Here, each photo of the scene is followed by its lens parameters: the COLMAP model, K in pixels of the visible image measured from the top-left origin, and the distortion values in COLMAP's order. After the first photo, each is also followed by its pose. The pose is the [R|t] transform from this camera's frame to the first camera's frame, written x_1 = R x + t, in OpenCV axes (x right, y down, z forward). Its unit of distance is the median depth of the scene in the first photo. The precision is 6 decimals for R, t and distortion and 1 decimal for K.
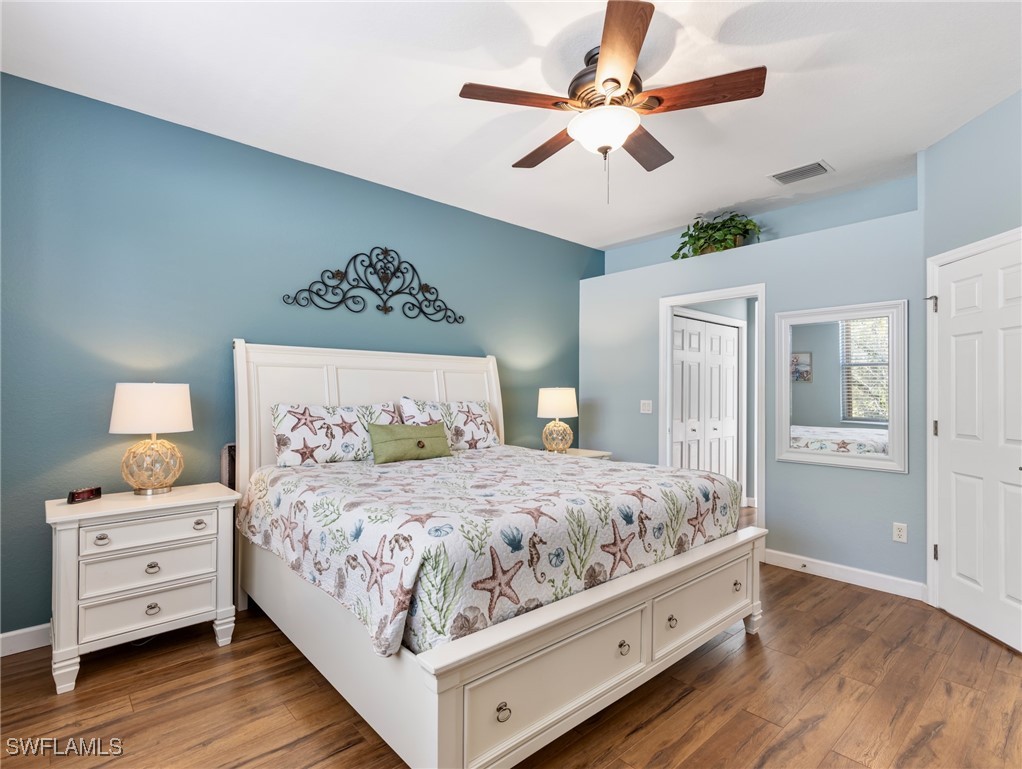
lens RADIAL K [[515.9, 0, 515.4], [0, 515.9, 387.2], [0, 0, 1]] dist [0.004047, 0.000676]
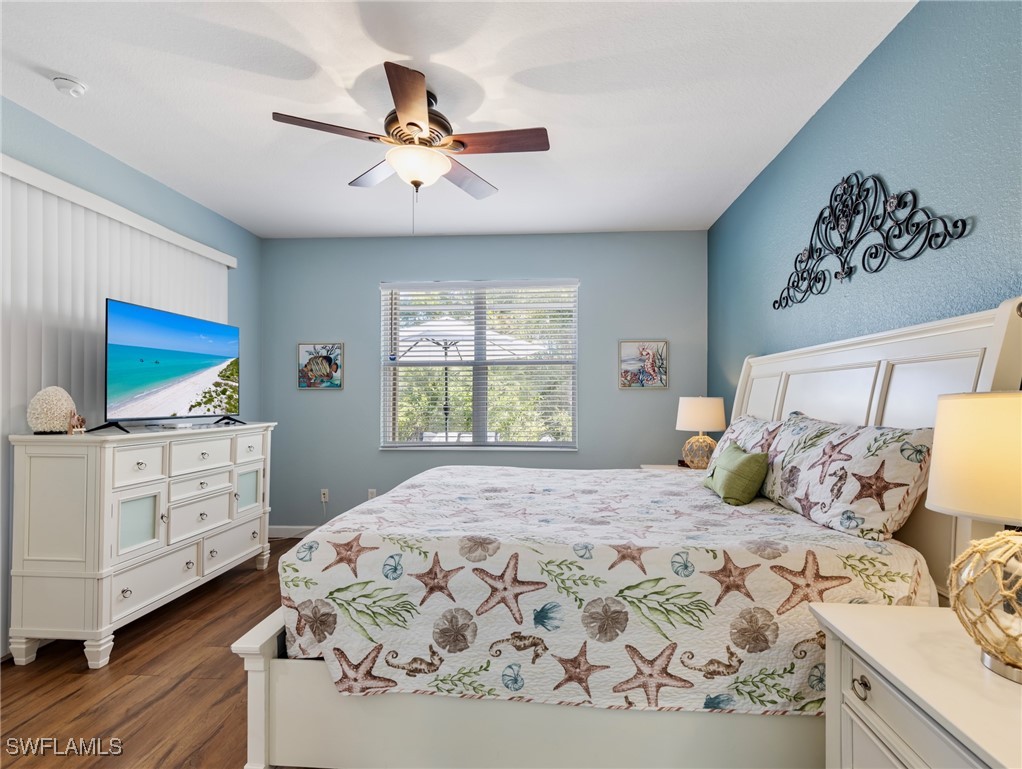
lens RADIAL K [[518.1, 0, 515.5], [0, 518.1, 386.1], [0, 0, 1]] dist [0.004086, -0.000319]
pose [[-0.708702, -0.023613, -0.705113, 0.478320], [0.003265, 0.999319, -0.036747, 0.008215], [0.705500, -0.028345, -0.708142, 1.157330]]
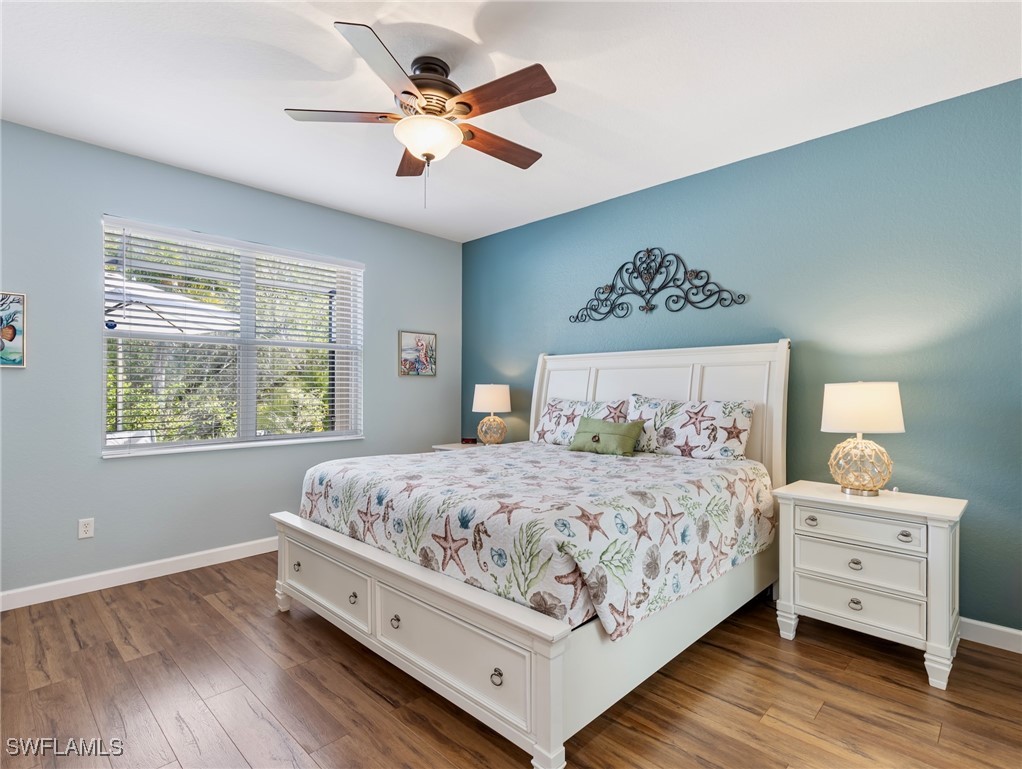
lens RADIAL K [[518.8, 0, 508.8], [0, 518.8, 377.5], [0, 0, 1]] dist [0.006820, 0.000826]
pose [[0.079431, -0.026975, -0.996475, 0.741743], [0.009092, 0.999612, -0.026335, 0.009817], [0.996799, -0.006969, 0.079646, 0.639938]]
